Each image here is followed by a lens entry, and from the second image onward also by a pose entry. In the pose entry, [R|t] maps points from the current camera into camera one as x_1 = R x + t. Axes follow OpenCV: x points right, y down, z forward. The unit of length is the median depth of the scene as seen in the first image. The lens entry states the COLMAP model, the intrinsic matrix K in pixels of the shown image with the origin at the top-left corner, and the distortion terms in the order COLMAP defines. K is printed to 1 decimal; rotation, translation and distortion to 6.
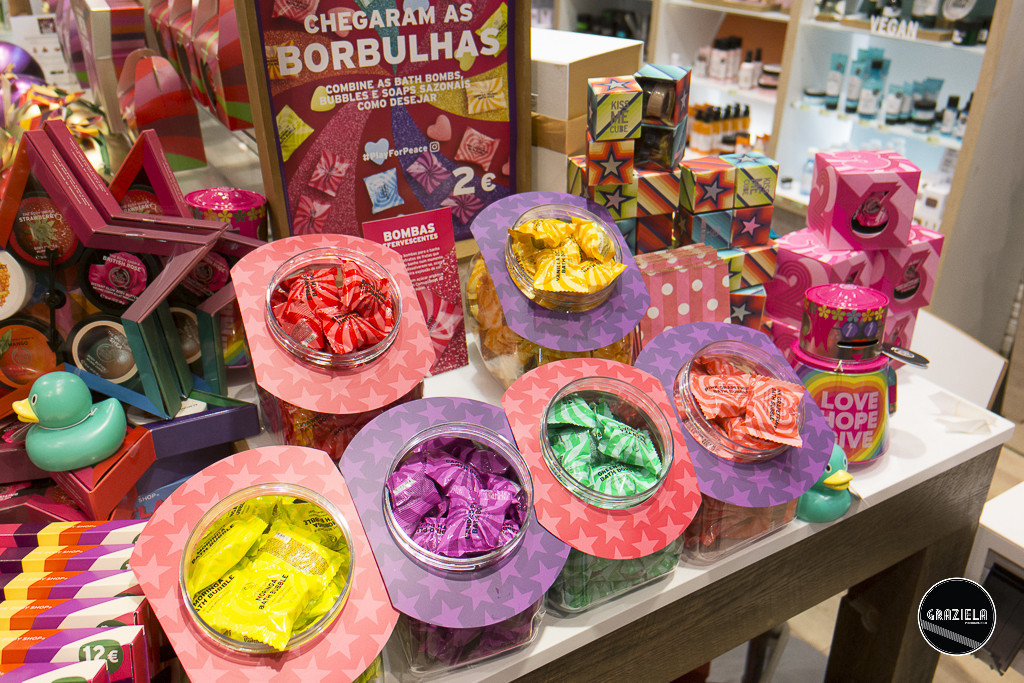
lens RADIAL K [[871.7, 0, 502.8], [0, 871.7, 347.3], [0, 0, 1]] dist [0.071529, -0.099324]
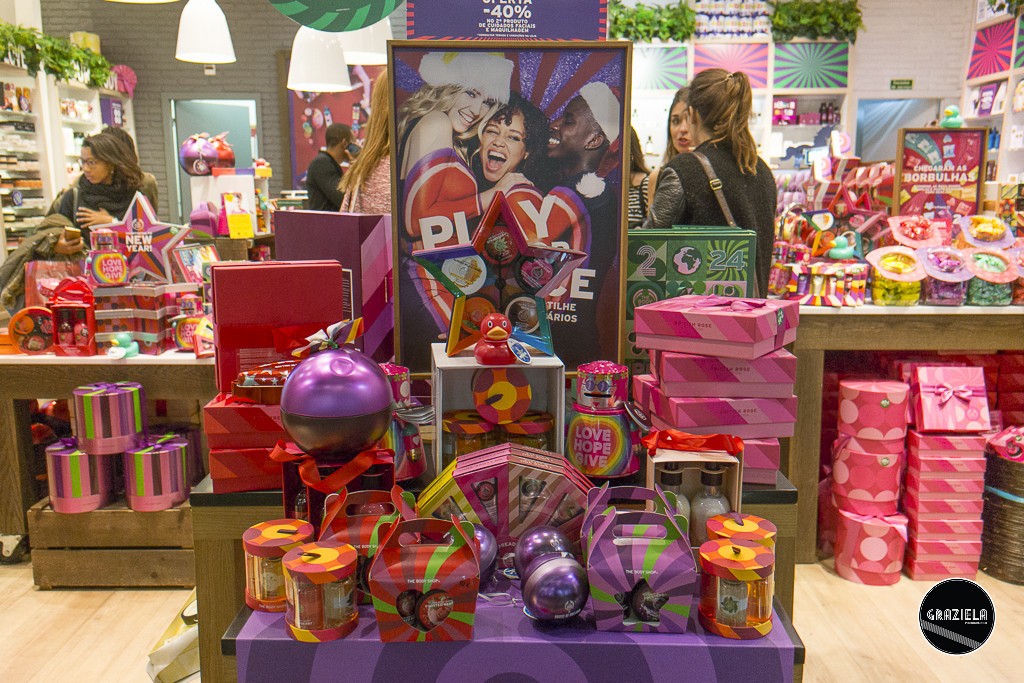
lens RADIAL K [[871.7, 0, 509.7], [0, 871.7, 334.9], [0, 0, 1]] dist [0.071529, -0.099324]
pose [[0.859746, 0.099498, -0.500936, 0.219182], [-0.252278, 0.935559, -0.247153, 1.502310], [0.444064, 0.338864, 0.829444, -2.381703]]
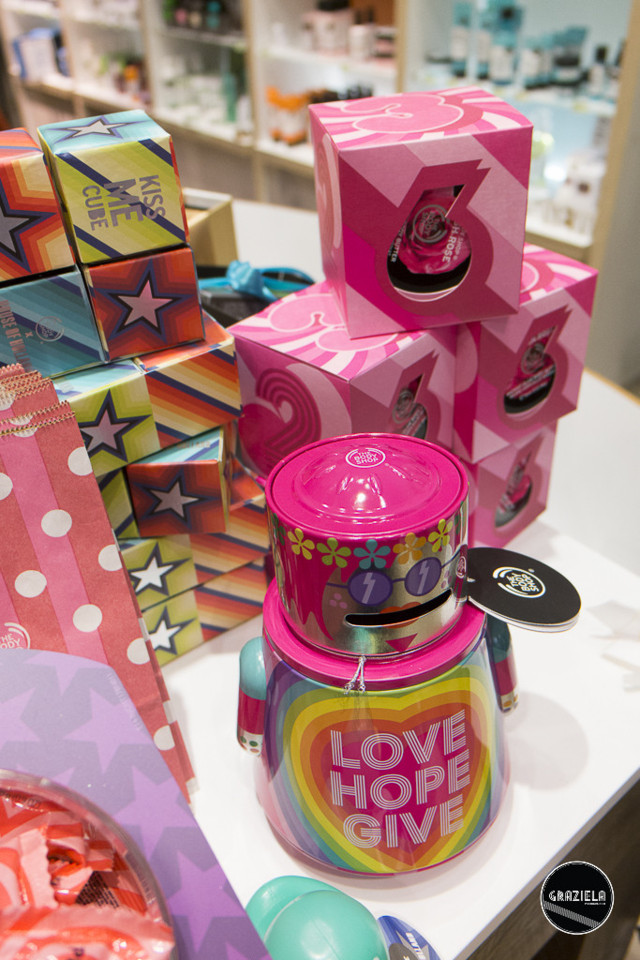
lens RADIAL K [[817.2, 0, 324.6], [0, 817.2, 483.0], [0, 0, 1]] dist [0.071529, -0.099324]
pose [[0.984185, -0.133495, 0.116441, 0.302944], [0.114518, 0.980981, 0.156723, -0.105554], [-0.135148, -0.140910, 0.980755, 0.594972]]
